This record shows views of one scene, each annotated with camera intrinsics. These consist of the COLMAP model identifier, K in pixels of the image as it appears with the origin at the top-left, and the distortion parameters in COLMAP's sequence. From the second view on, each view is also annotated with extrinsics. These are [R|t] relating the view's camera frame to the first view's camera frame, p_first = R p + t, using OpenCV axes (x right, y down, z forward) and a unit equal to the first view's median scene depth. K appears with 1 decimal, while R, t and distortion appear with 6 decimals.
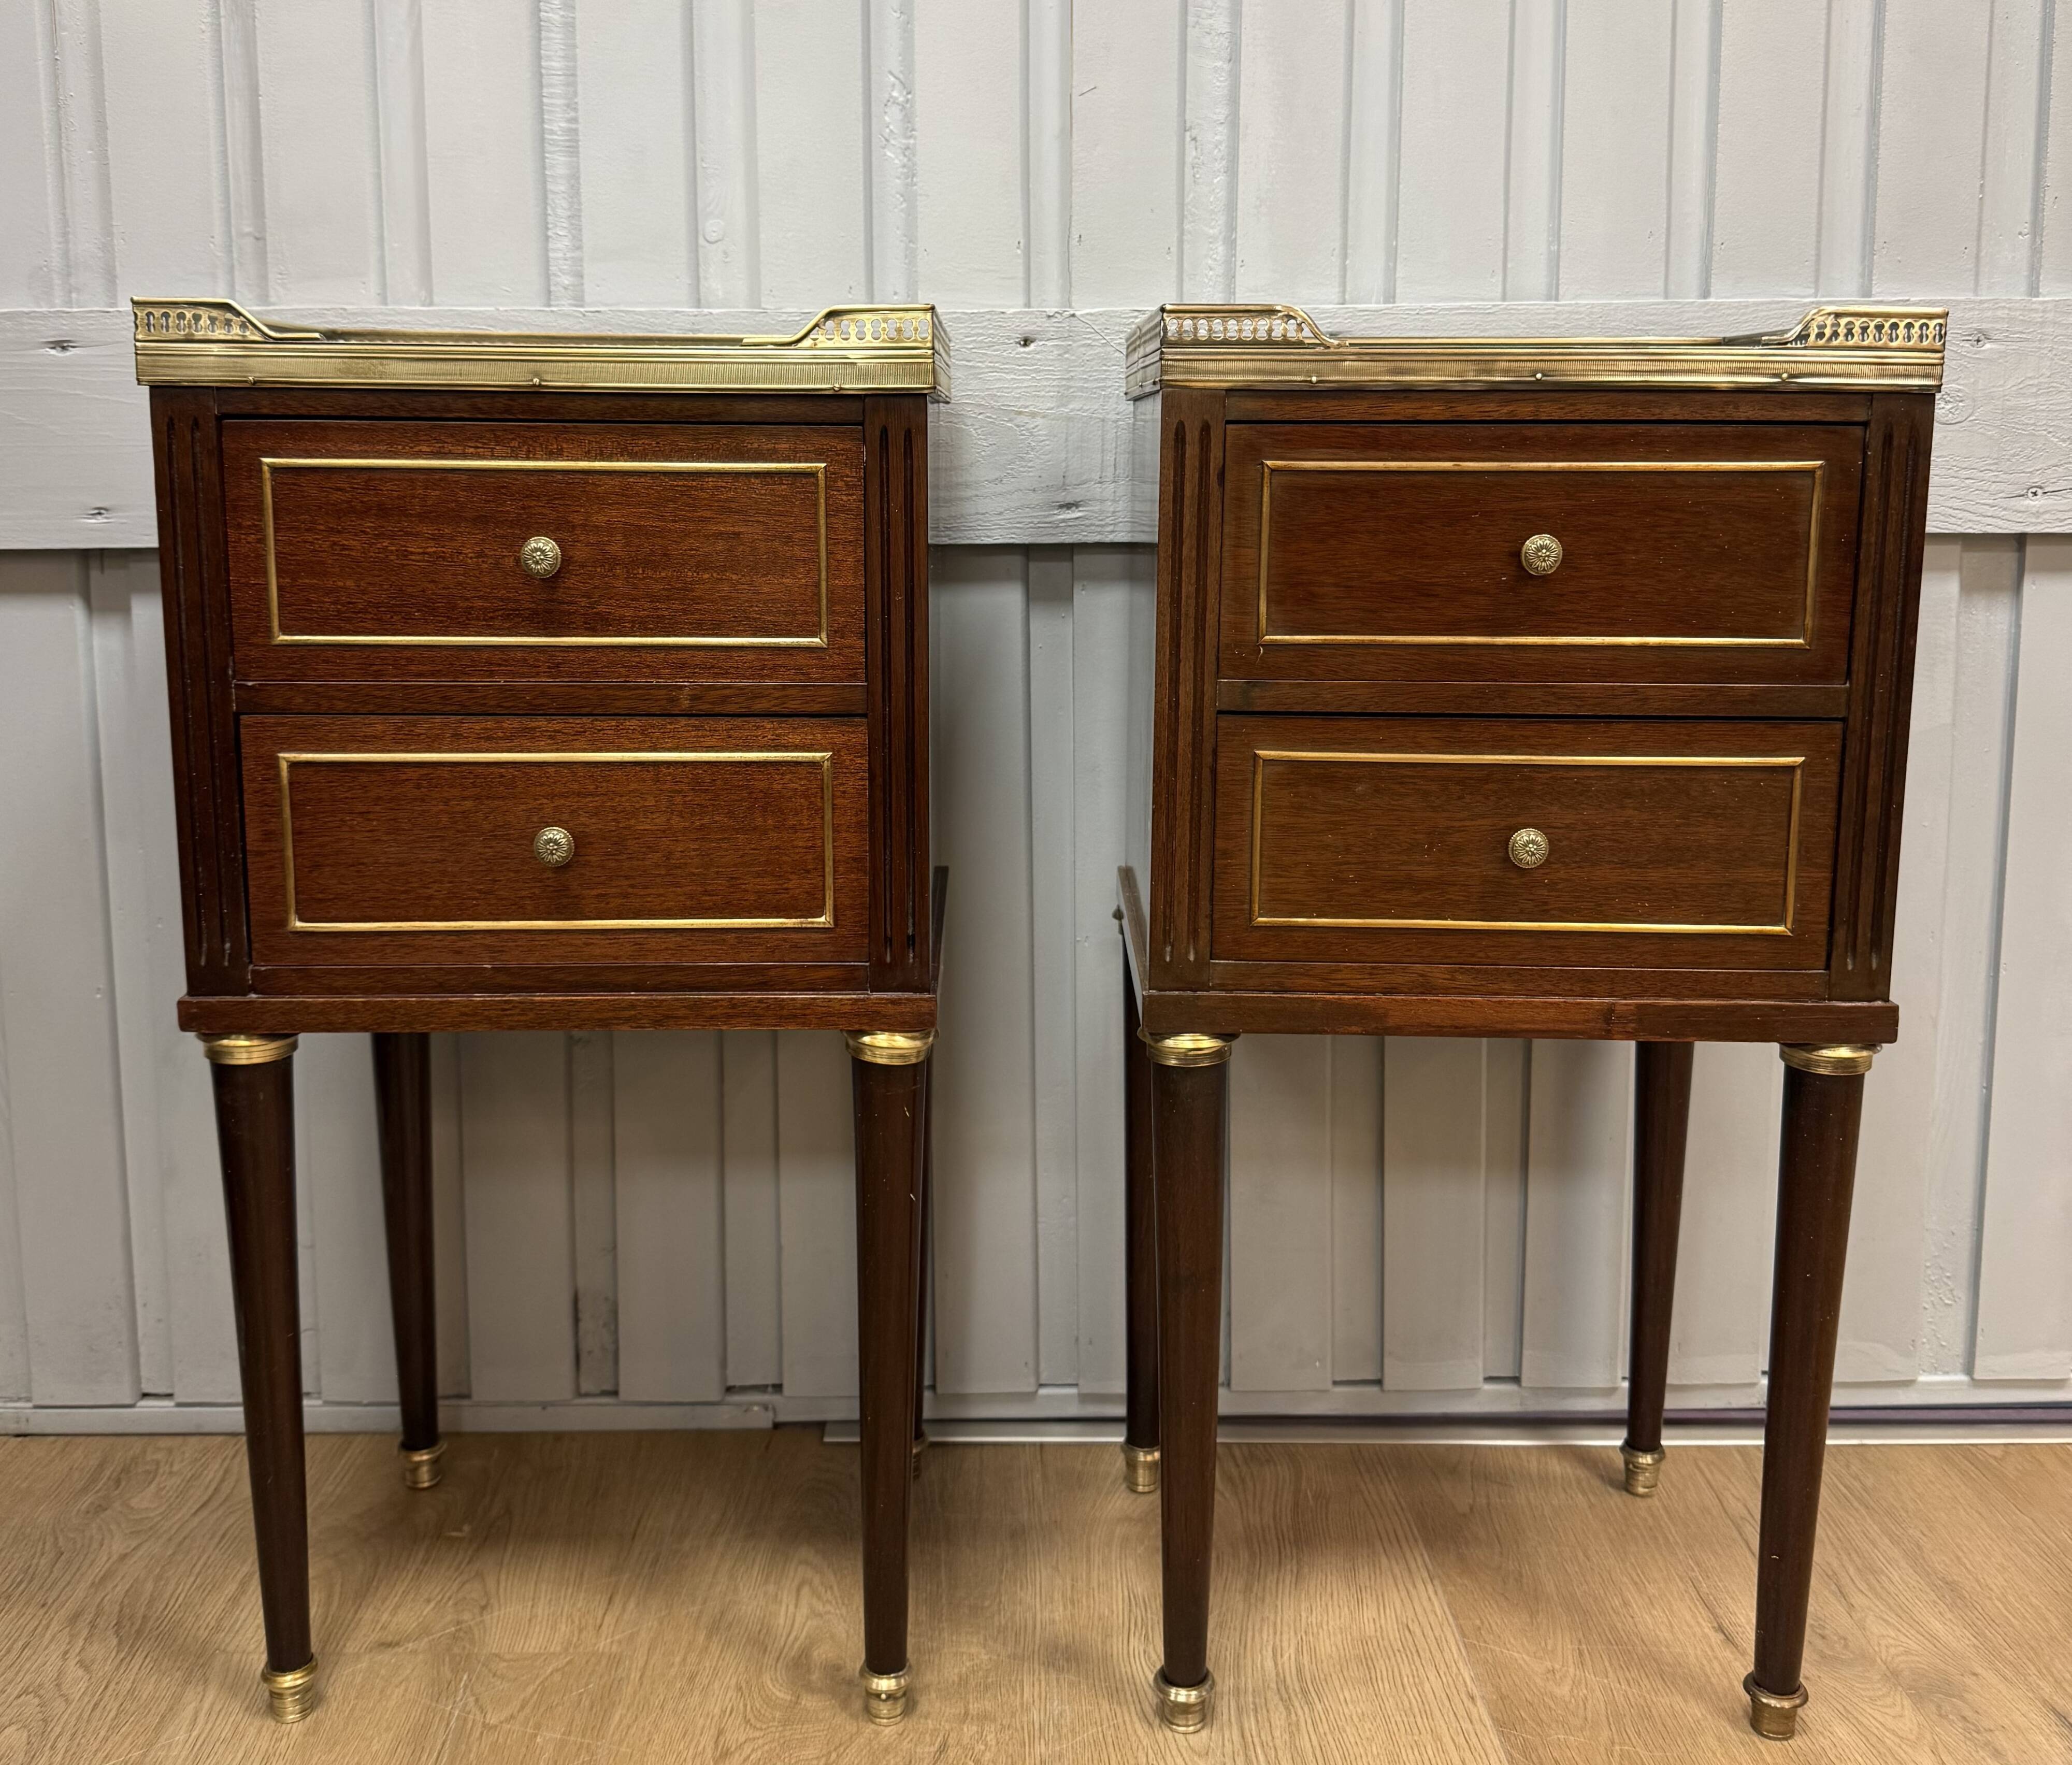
lens RADIAL K [[2036.0, 0, 1036.2], [0, 2036.0, 740.4], [0, 0, 1]] dist [-0.027667, 0.000000]
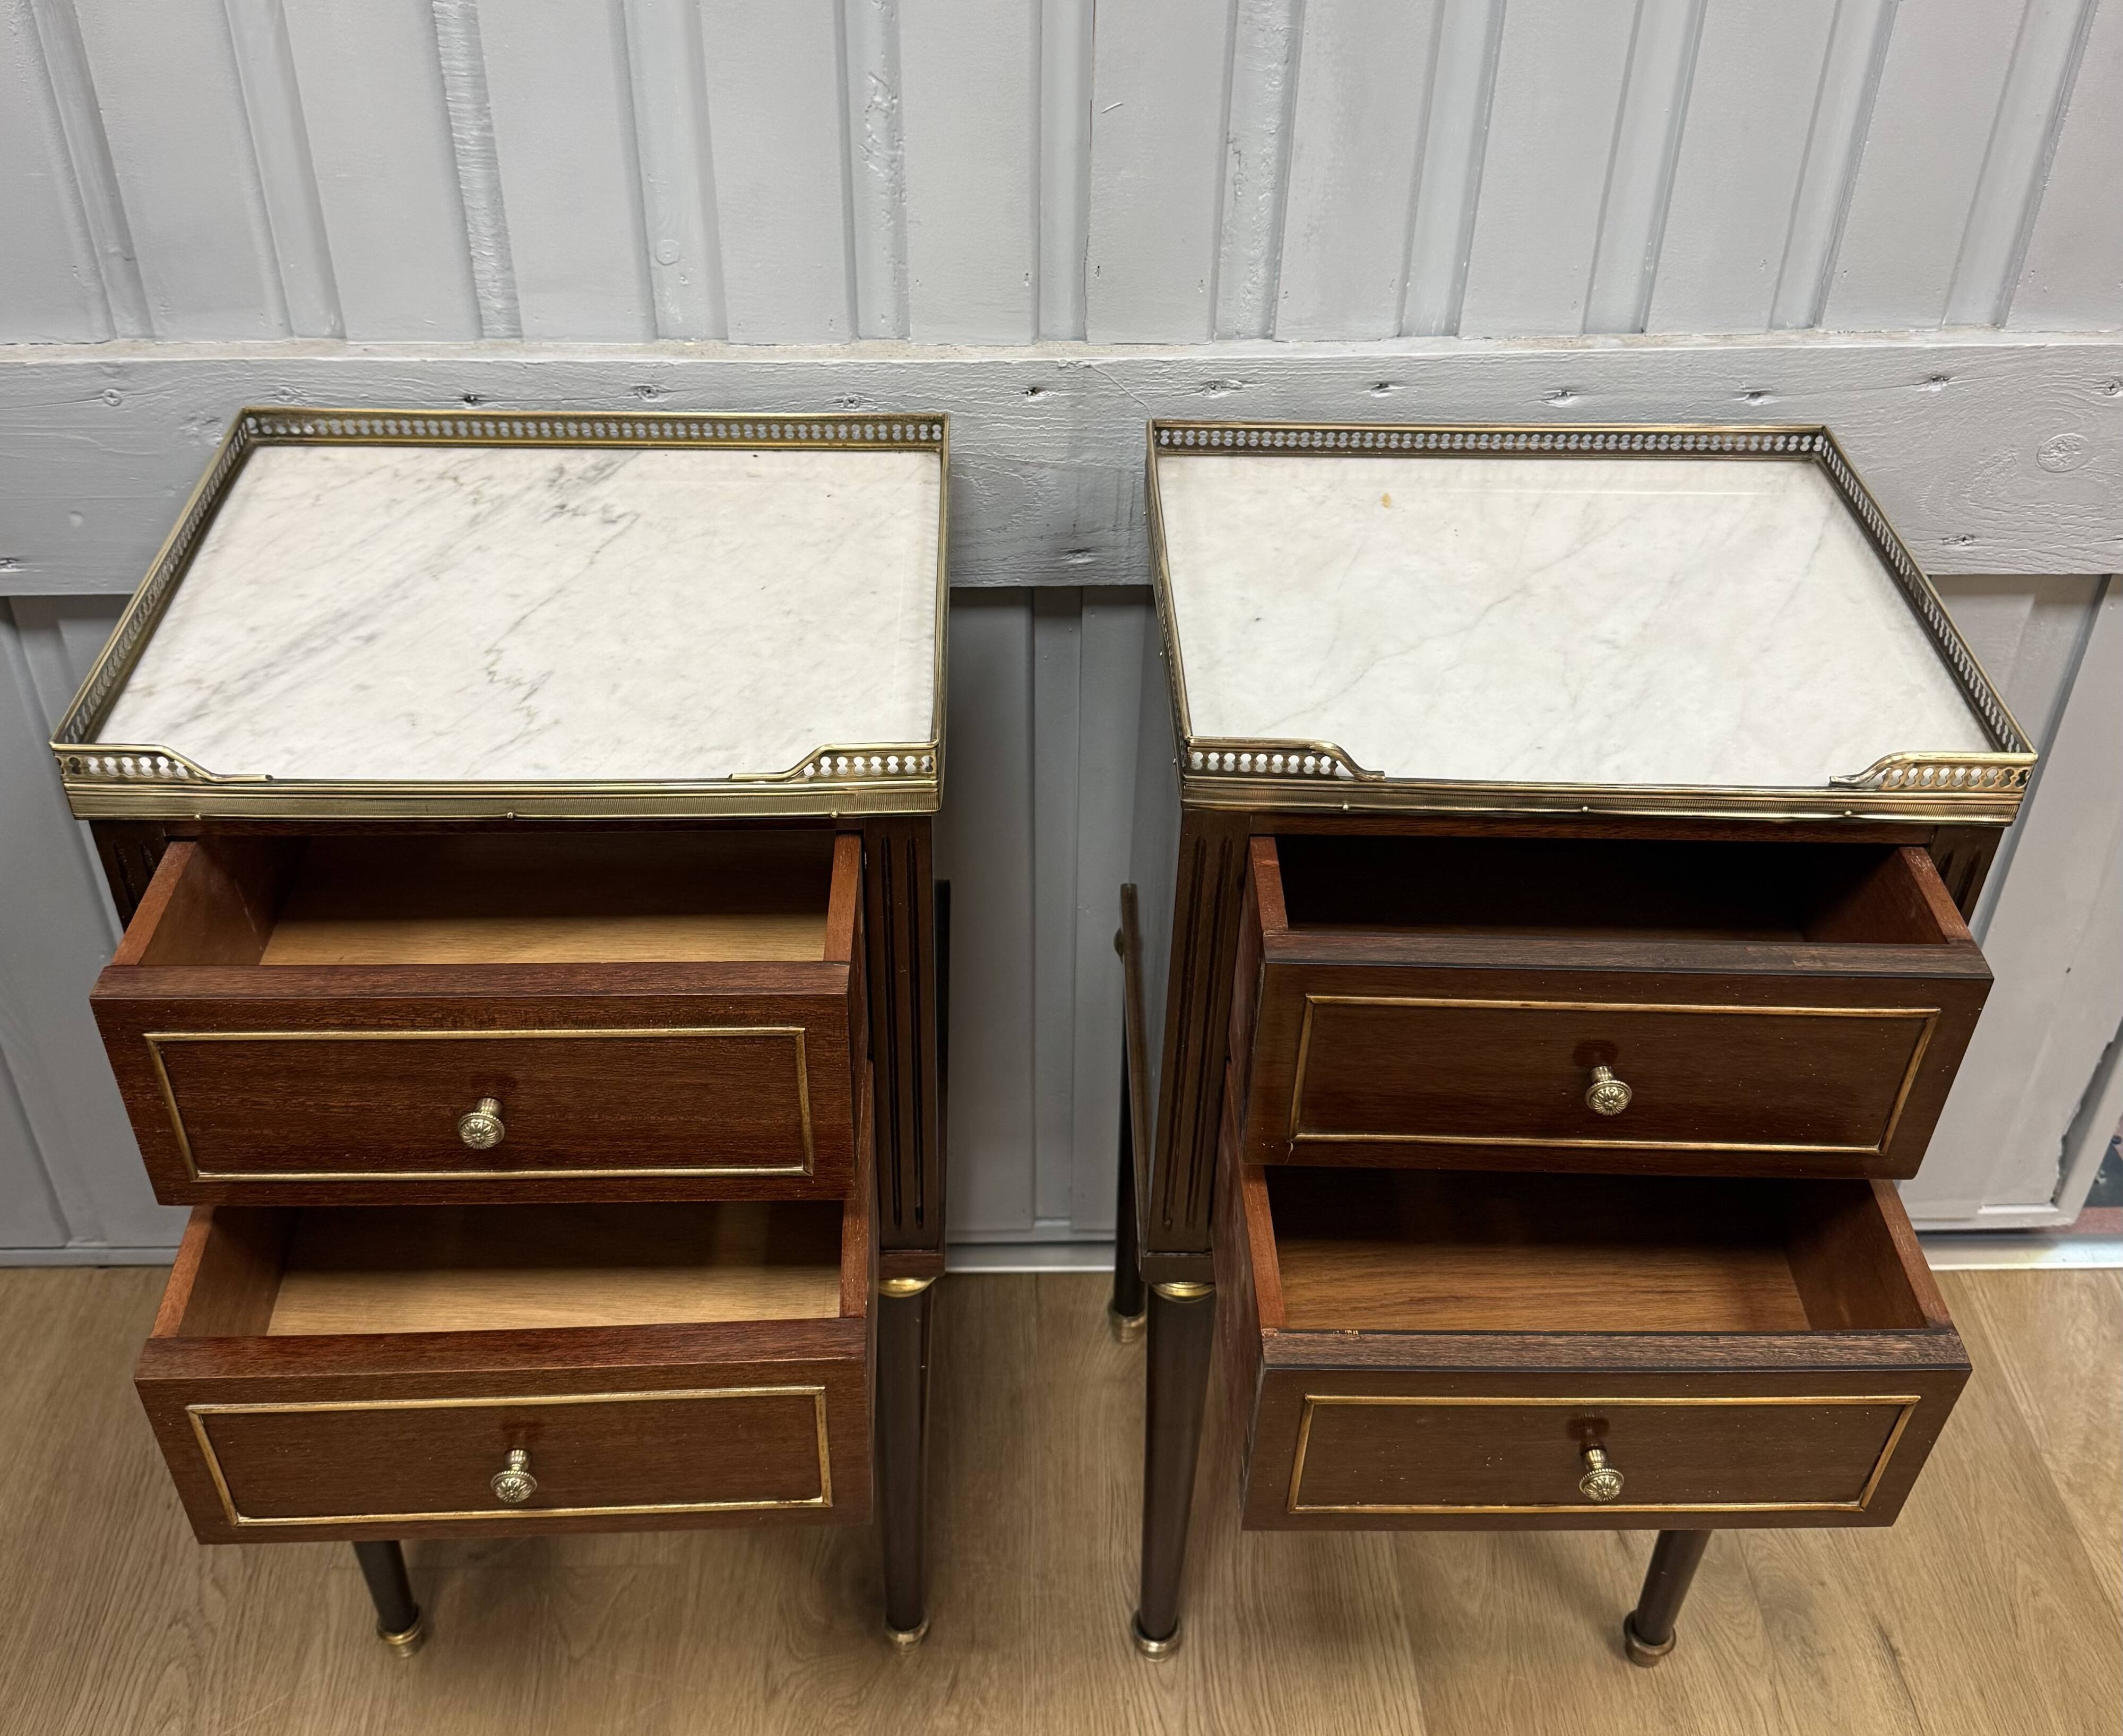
lens RADIAL K [[2125.3, 0, 1063.1], [0, 2125.3, 713.0], [0, 0, 1]] dist [-0.023578, 0.000000]
pose [[0.999776, 0.008877, 0.019207, -0.008932], [-0.016783, 0.885519, 0.464300, -0.512653], [-0.012887, -0.464518, 0.885470, 0.127727]]
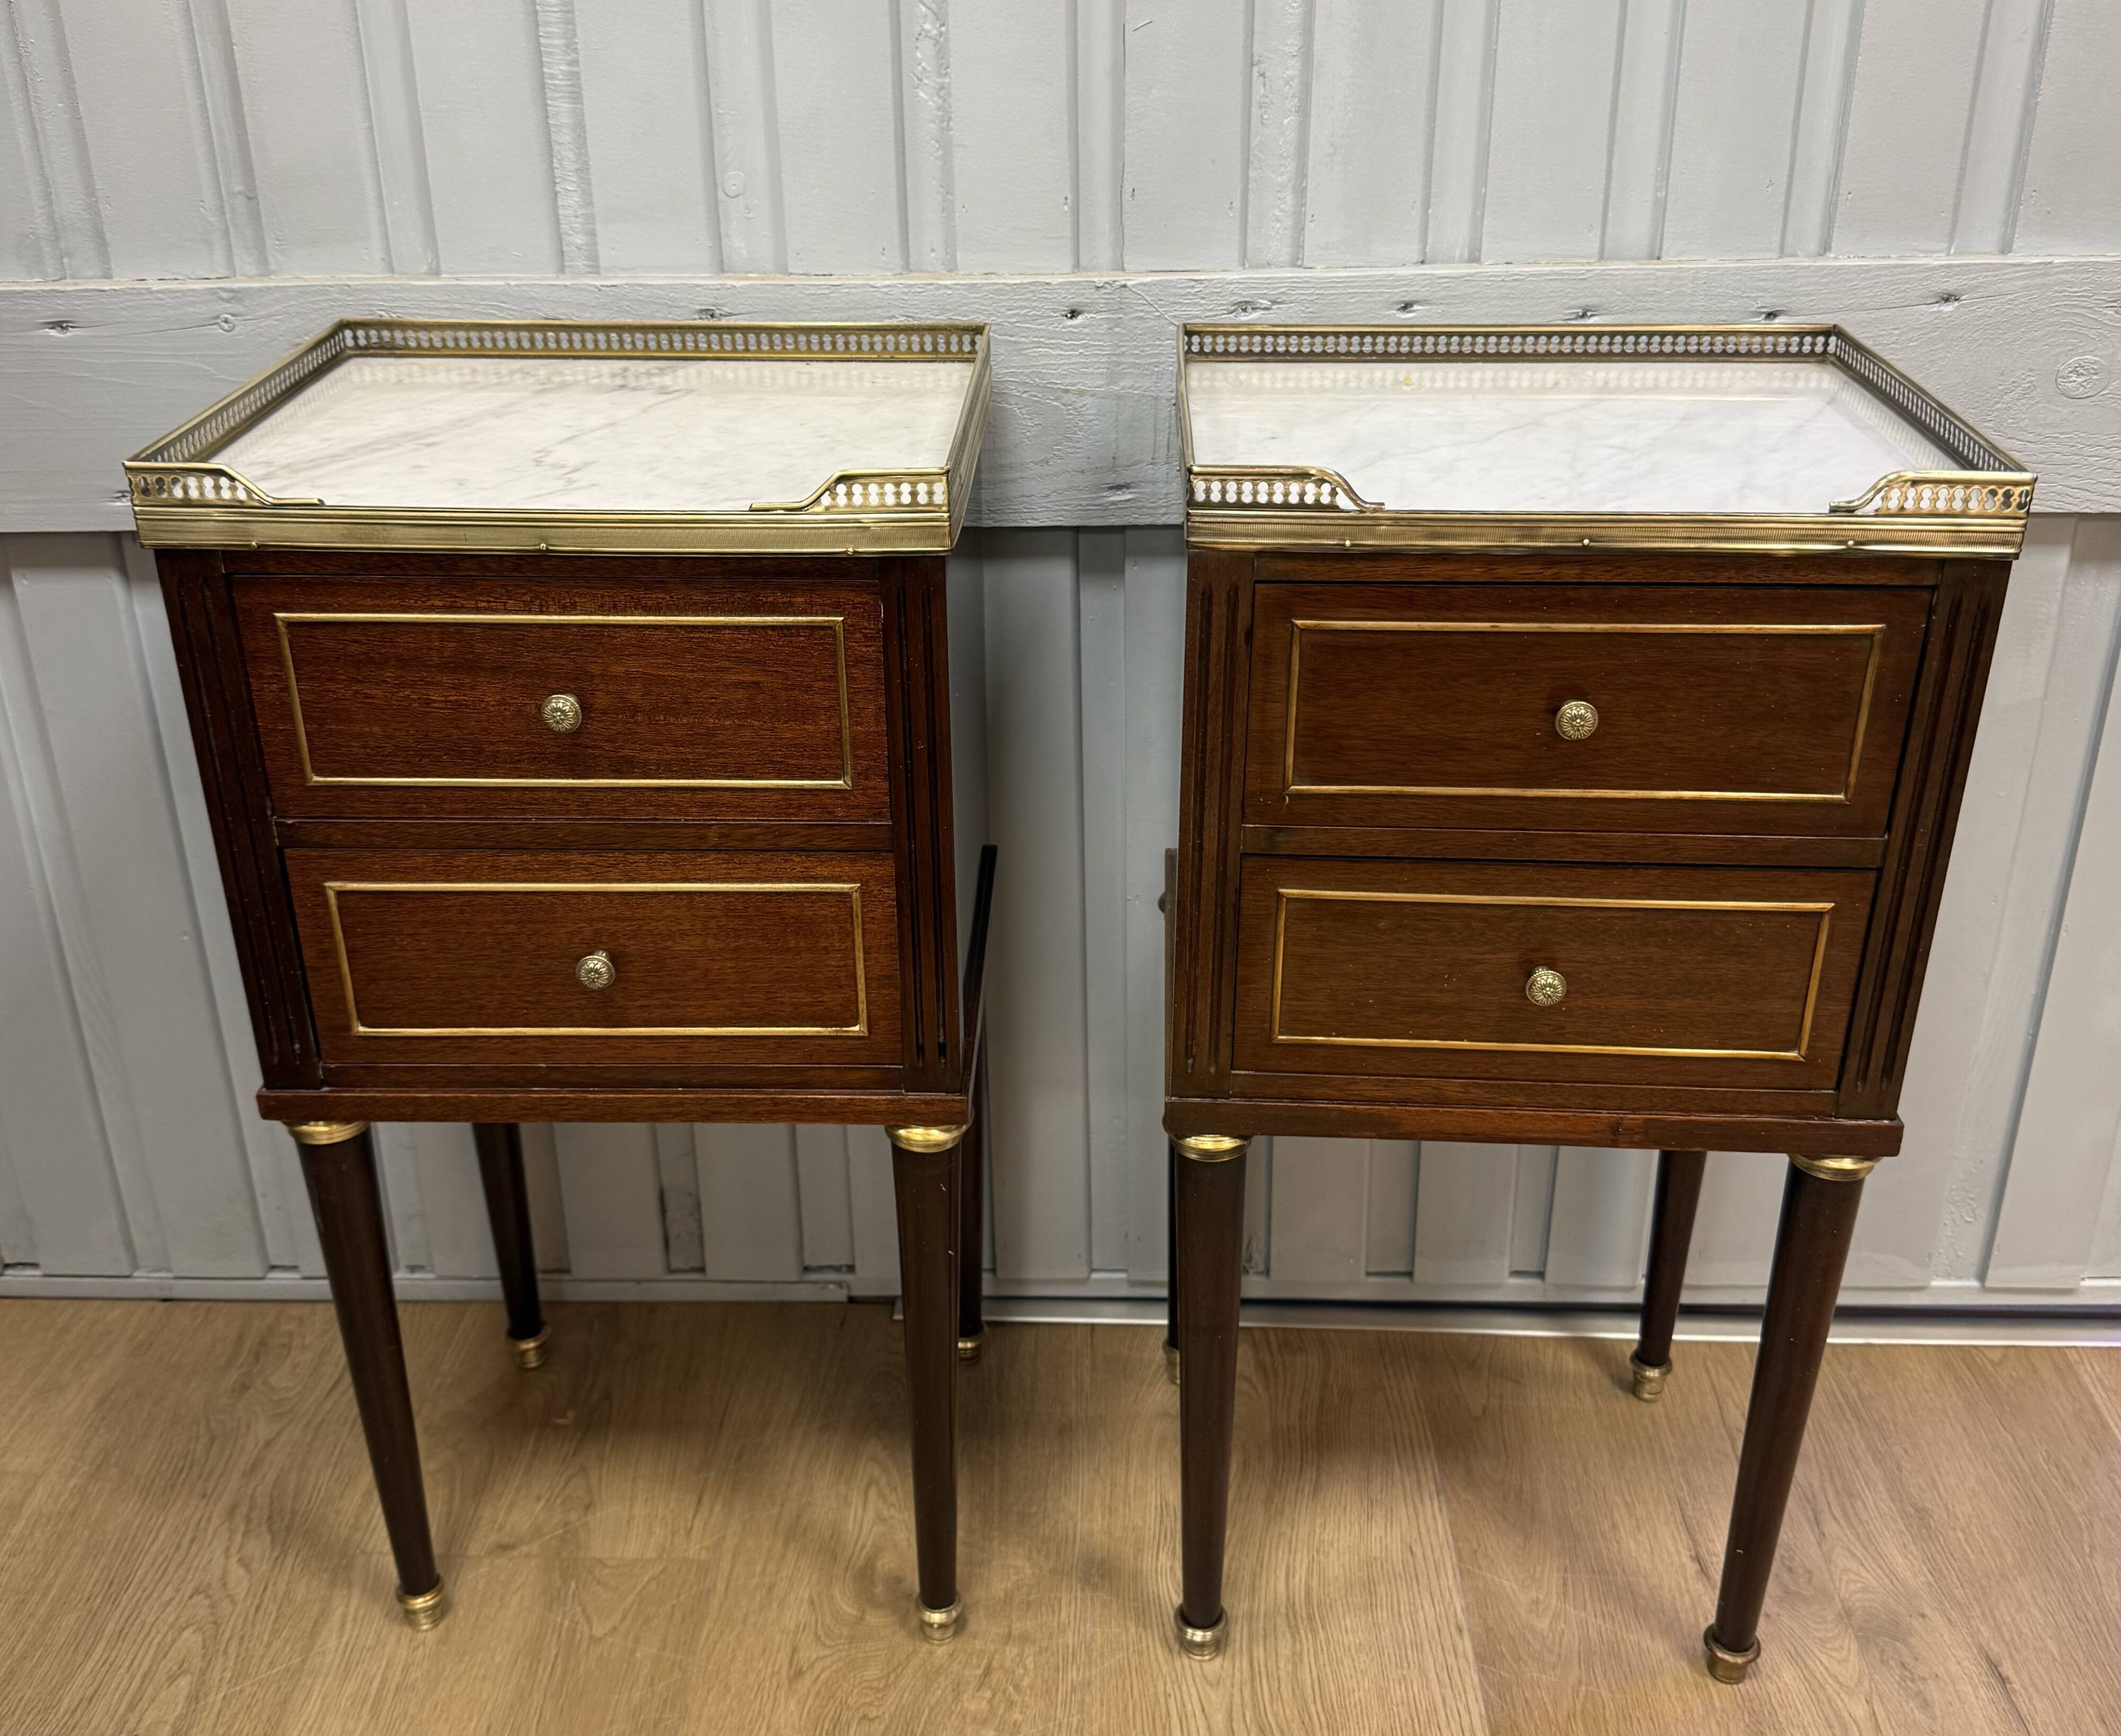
lens RADIAL K [[2123.3, 0, 1052.0], [0, 2123.3, 874.7], [0, 0, 1]] dist [-0.023578, 0.000000]
pose [[0.998635, 0.013287, -0.050521, 0.038626], [0.002969, 0.951115, 0.308821, -0.258408], [0.052155, -0.308550, 0.949777, 0.000491]]
